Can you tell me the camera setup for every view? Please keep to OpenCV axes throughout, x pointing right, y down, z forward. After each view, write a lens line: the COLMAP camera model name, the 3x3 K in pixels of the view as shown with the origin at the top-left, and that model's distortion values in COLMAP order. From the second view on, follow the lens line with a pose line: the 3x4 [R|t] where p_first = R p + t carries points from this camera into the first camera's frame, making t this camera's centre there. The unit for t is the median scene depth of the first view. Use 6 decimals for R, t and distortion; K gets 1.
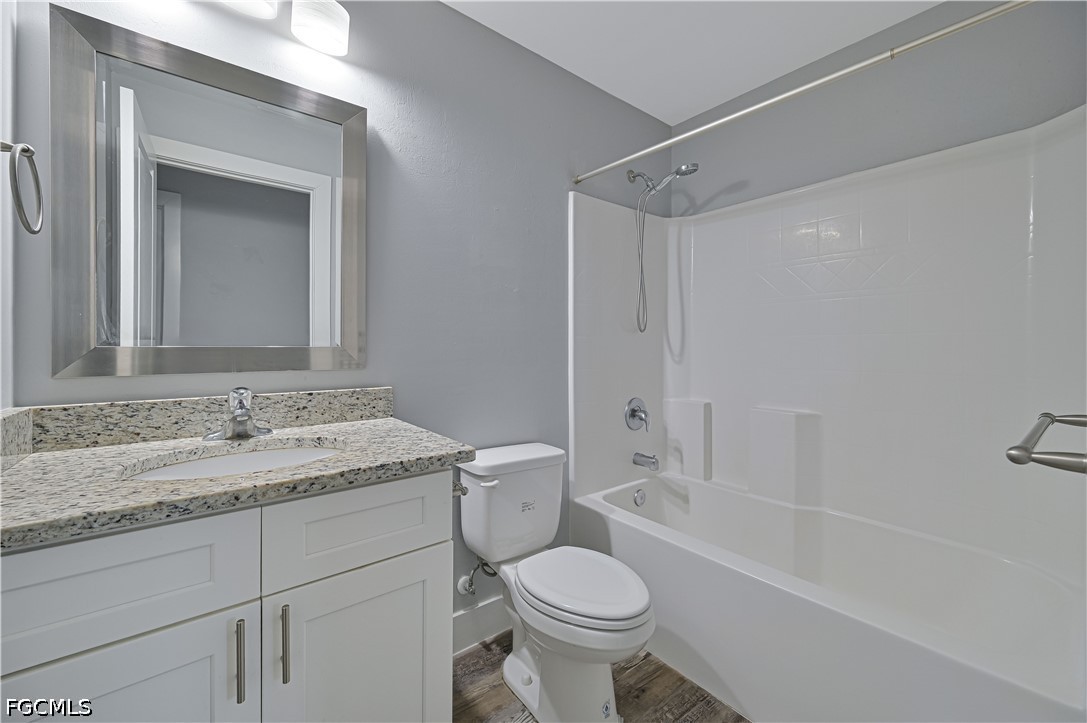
lens RADIAL K [[430.4, 0, 543.4], [0, 430.4, 343.6], [0, 0, 1]] dist [-0.000457, -0.000117]
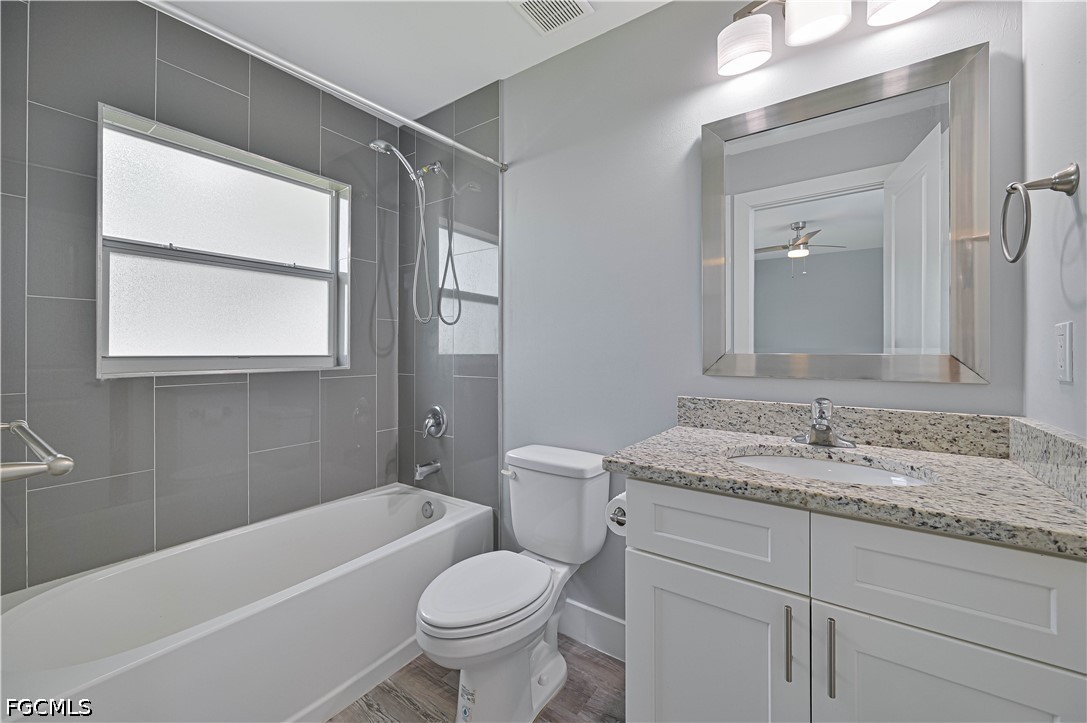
lens RADIAL K [[431.1, 0, 543.5], [0, 431.1, 361.5], [0, 0, 1]] dist [0.000341, 0.000028]
pose [[0.274823, 0.011588, -0.961425, 0.131548], [0.001330, 0.999922, 0.012432, -0.001031], [0.961494, -0.004696, 0.274786, 0.068762]]
